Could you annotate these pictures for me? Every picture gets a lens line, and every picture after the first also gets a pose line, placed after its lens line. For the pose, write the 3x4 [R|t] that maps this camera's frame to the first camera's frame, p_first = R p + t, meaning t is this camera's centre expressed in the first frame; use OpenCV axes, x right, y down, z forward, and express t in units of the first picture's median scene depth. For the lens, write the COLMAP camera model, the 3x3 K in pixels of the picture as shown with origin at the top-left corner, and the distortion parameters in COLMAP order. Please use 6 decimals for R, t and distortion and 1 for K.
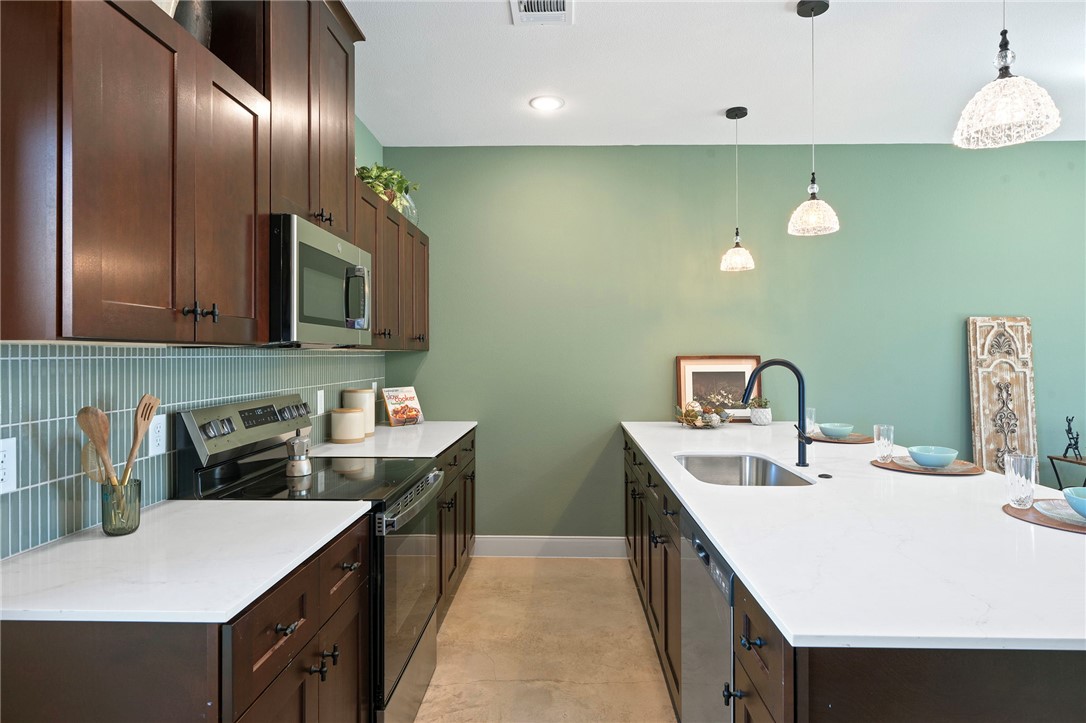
lens RADIAL K [[617.3, 0, 543.0], [0, 617.3, 361.5], [0, 0, 1]] dist [0.003168, -0.000178]
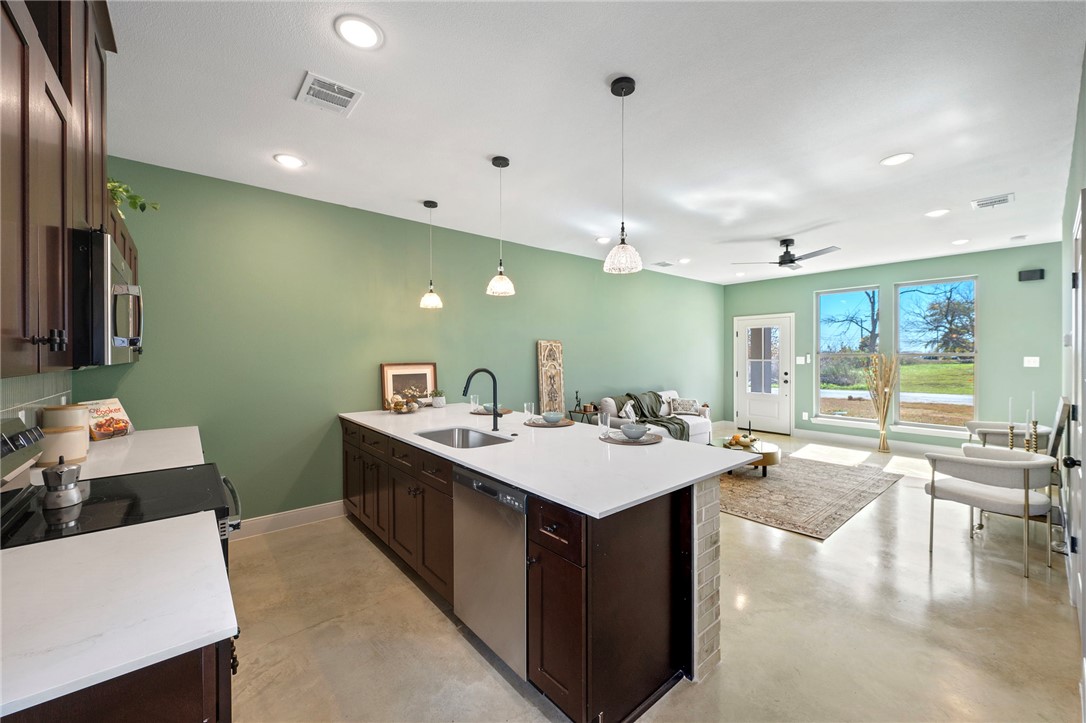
lens RADIAL K [[429.5, 0, 551.6], [0, 429.5, 363.7], [0, 0, 1]] dist [0.000718, -0.000378]
pose [[0.733092, -0.014625, 0.679973, -0.173472], [0.007917, 0.999885, 0.012970, -0.018912], [-0.680084, -0.004125, 0.733123, 0.017163]]
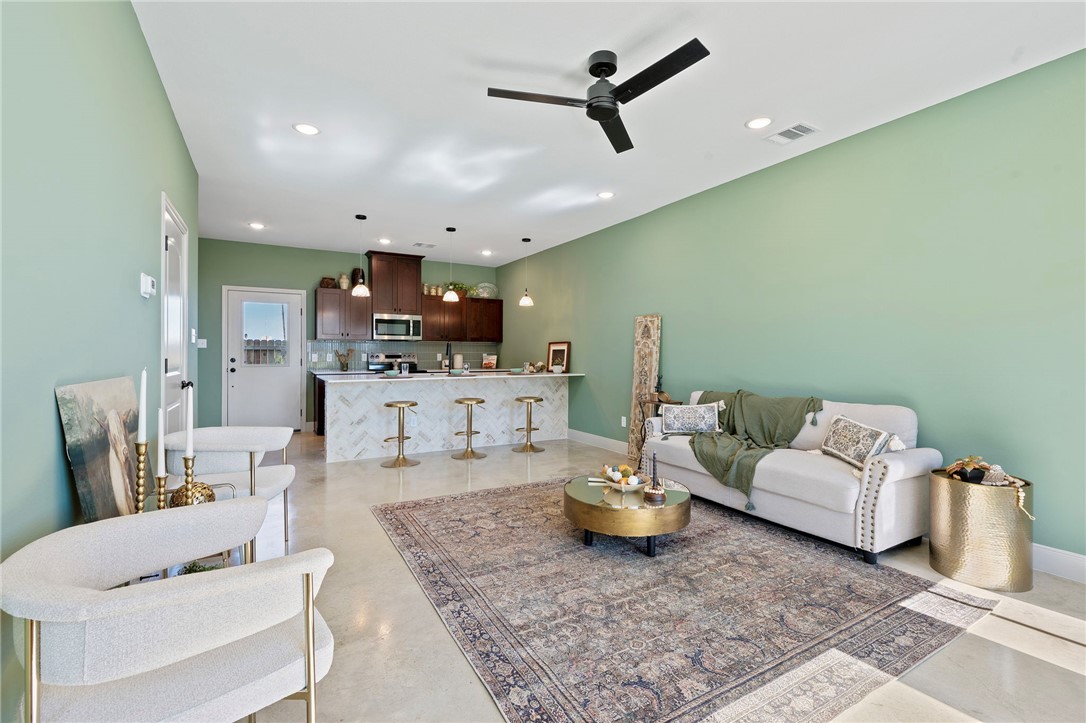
lens RADIAL K [[476.1, 0, 543.0], [0, 476.1, 361.5], [0, 0, 1]] dist [-0.000189, -0.000189]
pose [[0.532498, 0.016069, -0.846278, 1.753344], [-0.015067, 0.999841, 0.009505, 0.046101], [0.846297, 0.007689, 0.532656, 0.063182]]
